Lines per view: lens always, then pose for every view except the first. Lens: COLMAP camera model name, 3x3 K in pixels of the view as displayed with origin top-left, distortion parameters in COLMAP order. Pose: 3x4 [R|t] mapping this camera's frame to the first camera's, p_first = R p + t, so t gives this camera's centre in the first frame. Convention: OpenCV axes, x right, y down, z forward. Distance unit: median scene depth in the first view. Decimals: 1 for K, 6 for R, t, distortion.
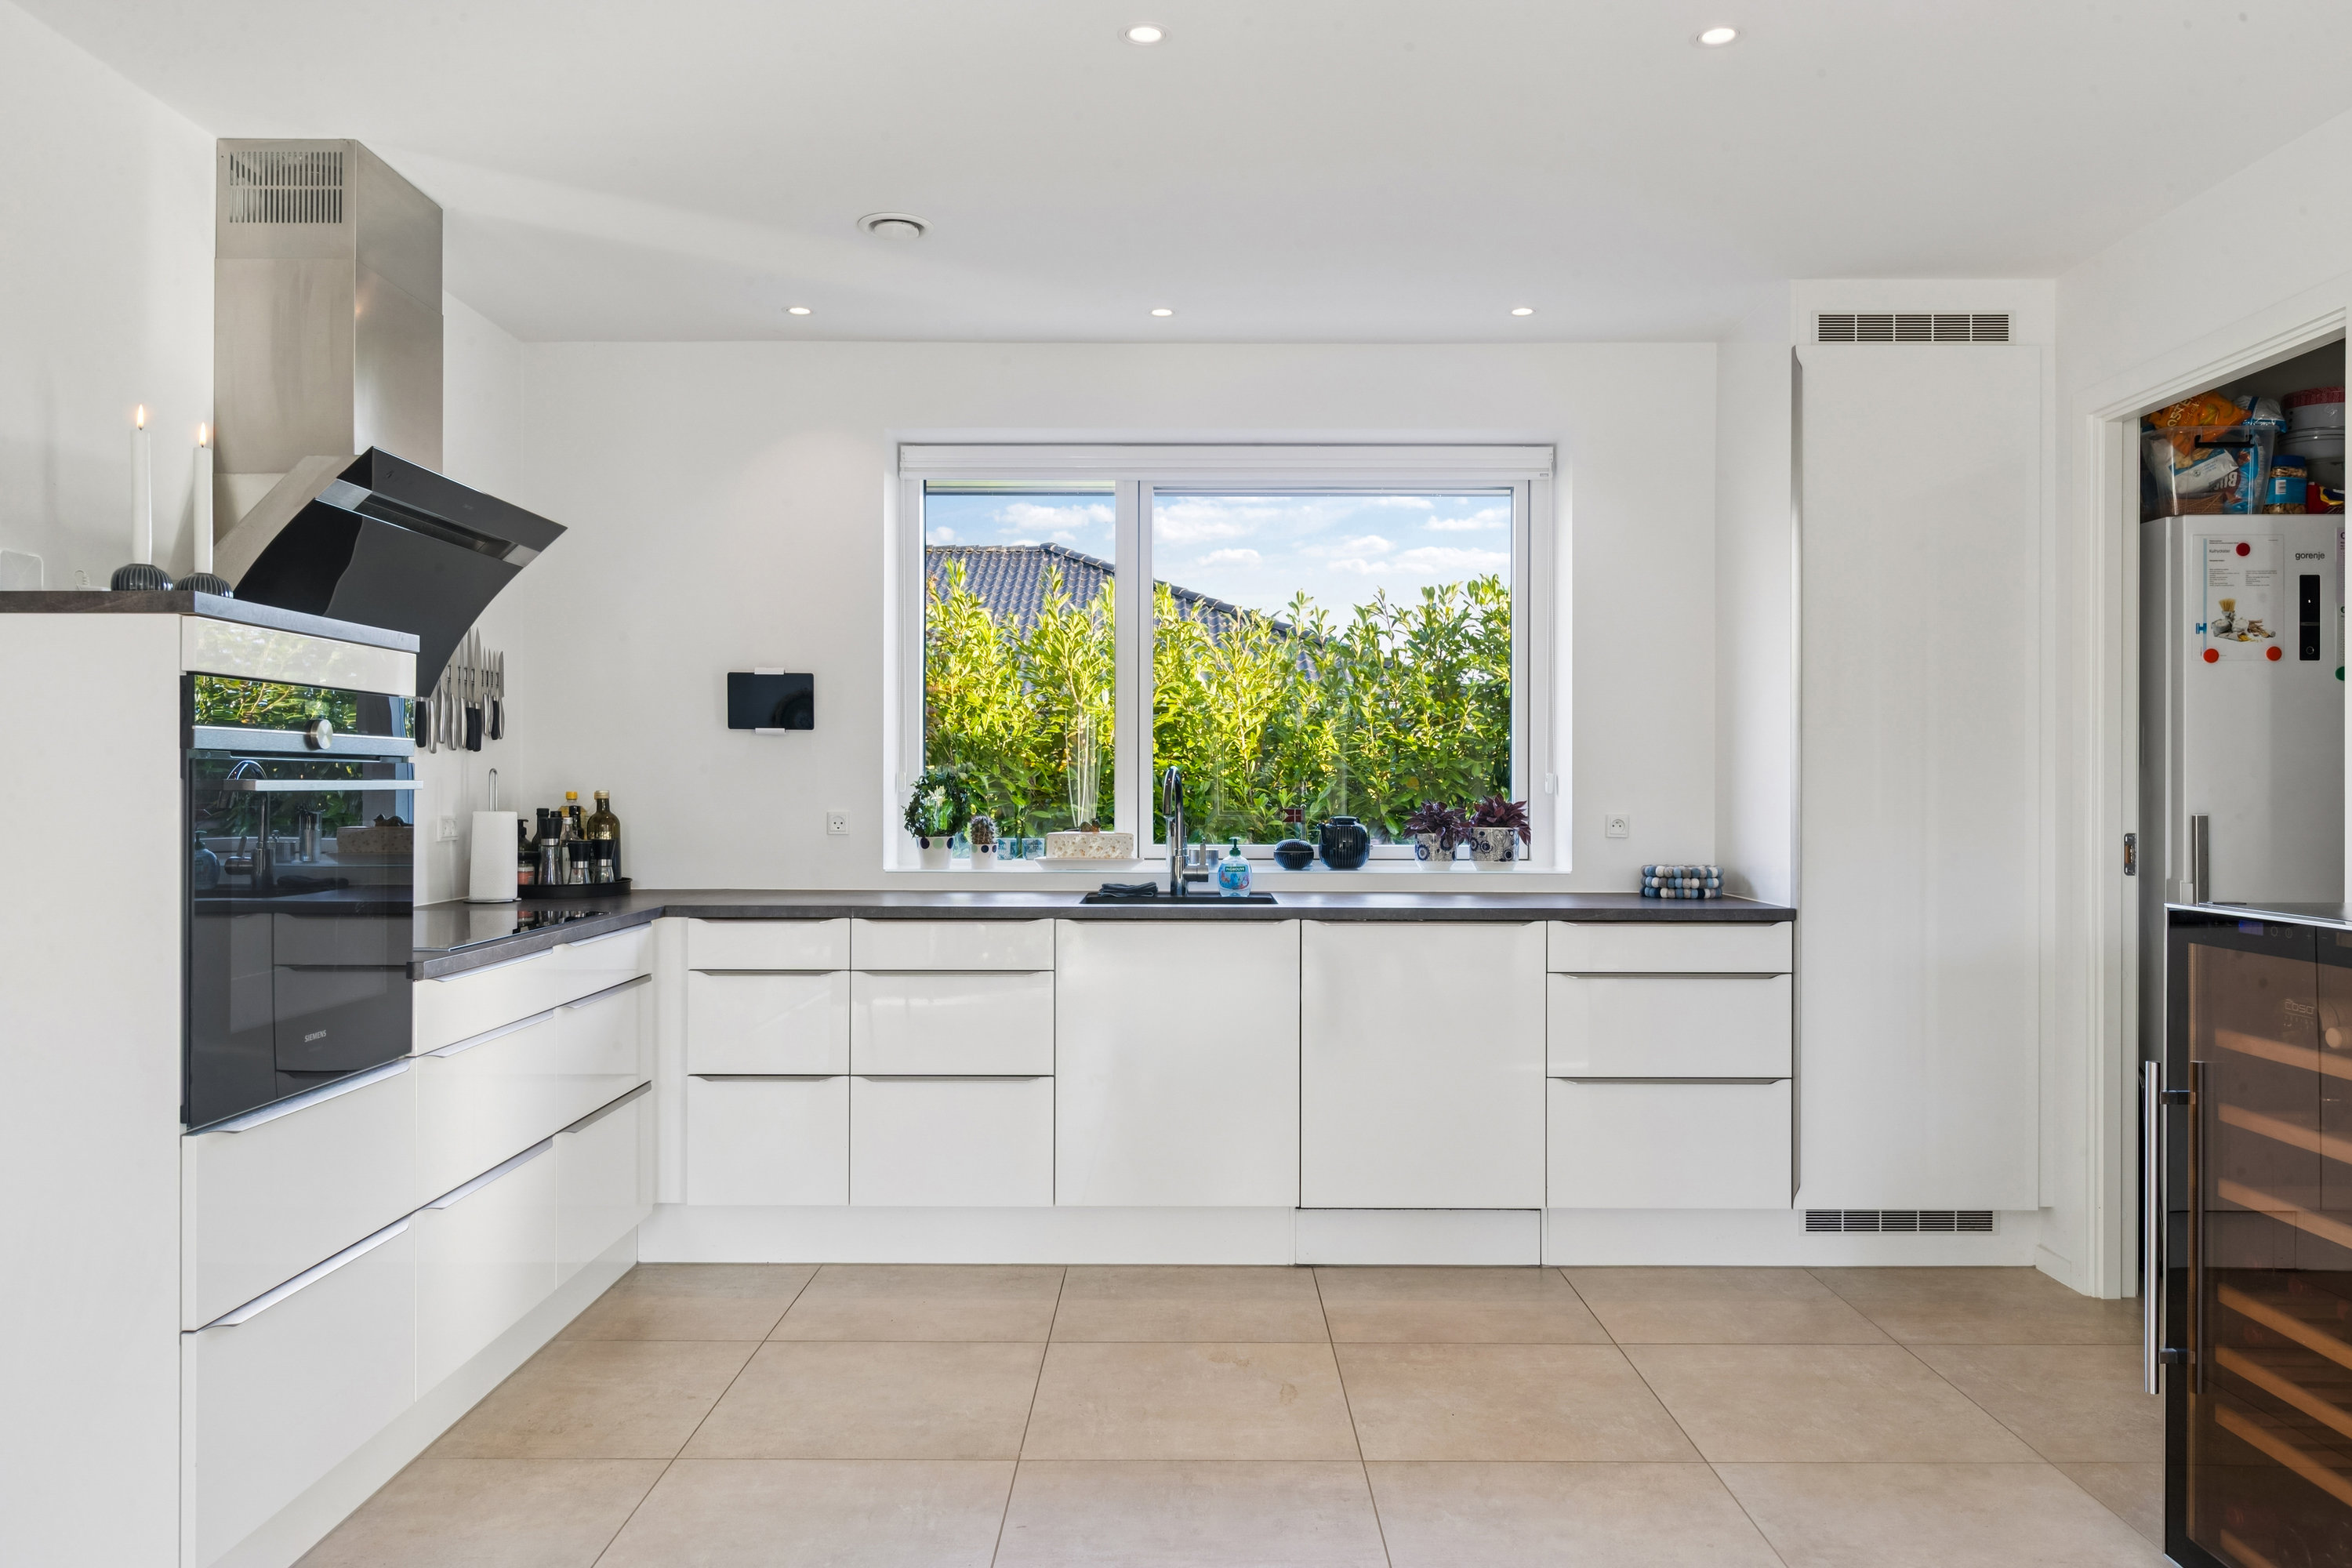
lens RADIAL K [[1618.4, 0, 1185.3], [0, 1618.4, 781.0], [0, 0, 1]] dist [-0.003069, -0.000021]
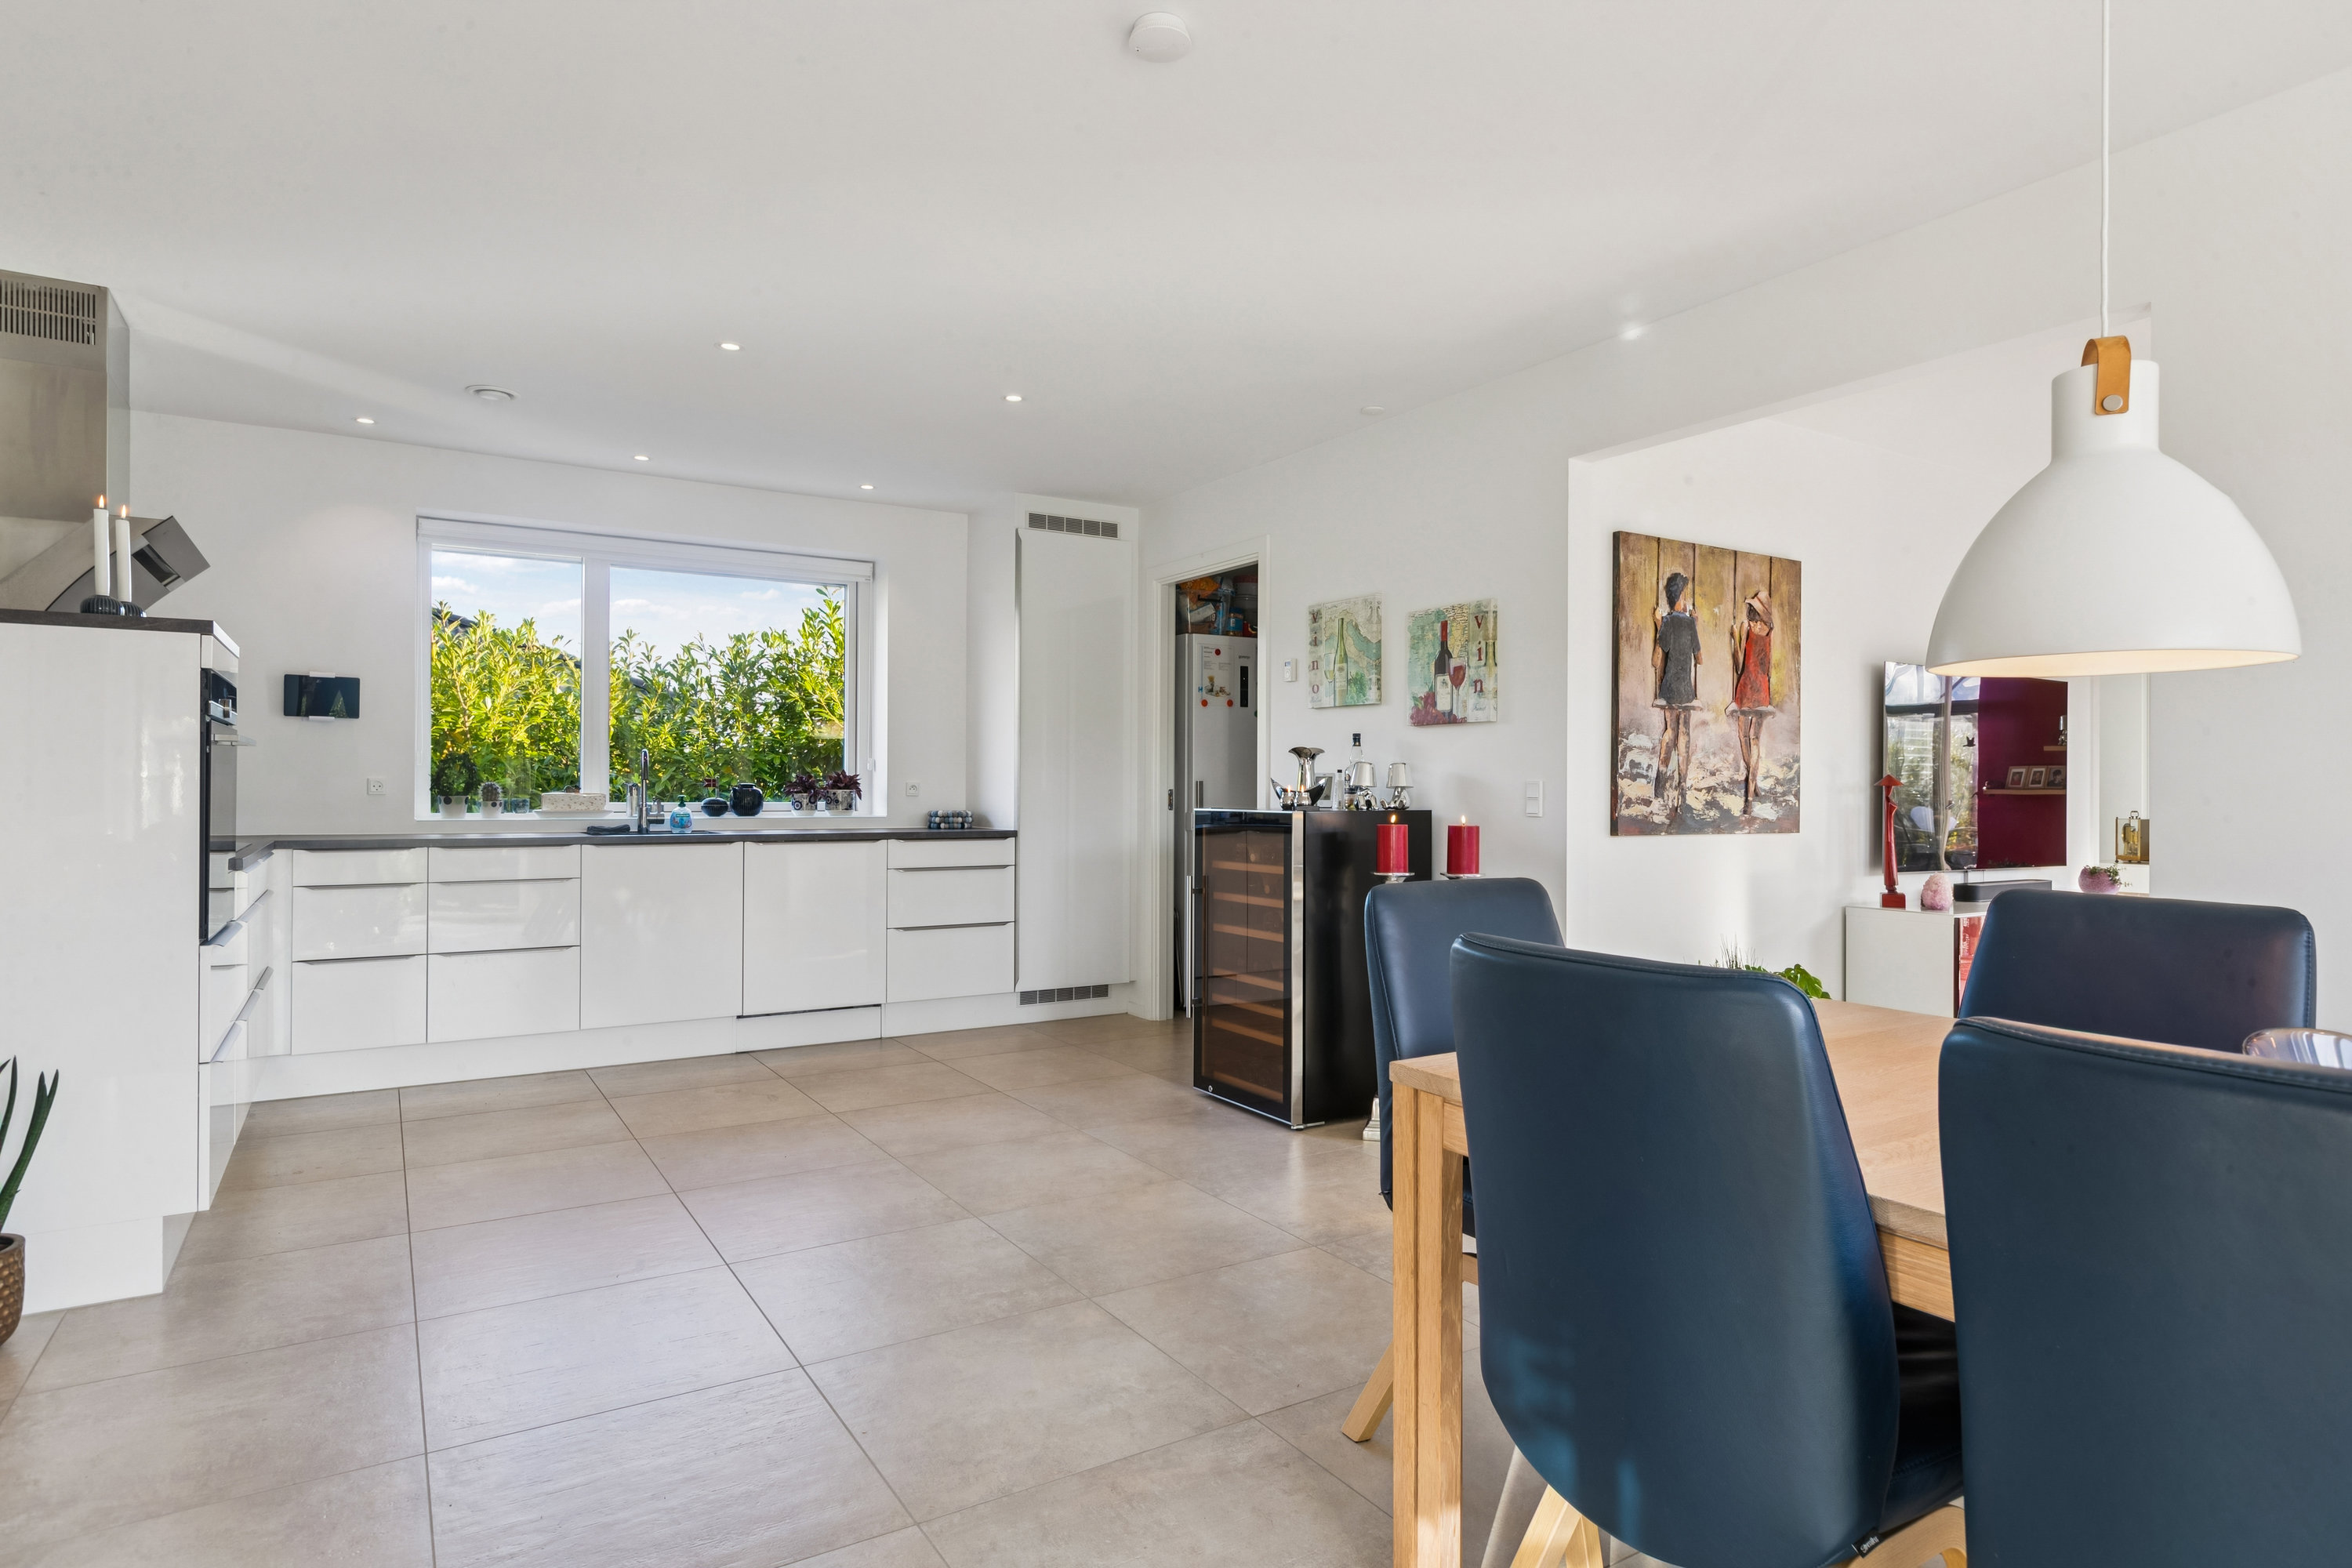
lens RADIAL K [[1302.7, 0, 1176.3], [0, 1302.7, 780.6], [0, 0, 1]] dist [0.000910, -0.000981]
pose [[0.847596, 0.005395, 0.530614, -0.245400], [-0.003418, 0.999983, -0.004707, 0.026066], [-0.530631, 0.002176, 0.847600, -0.344427]]
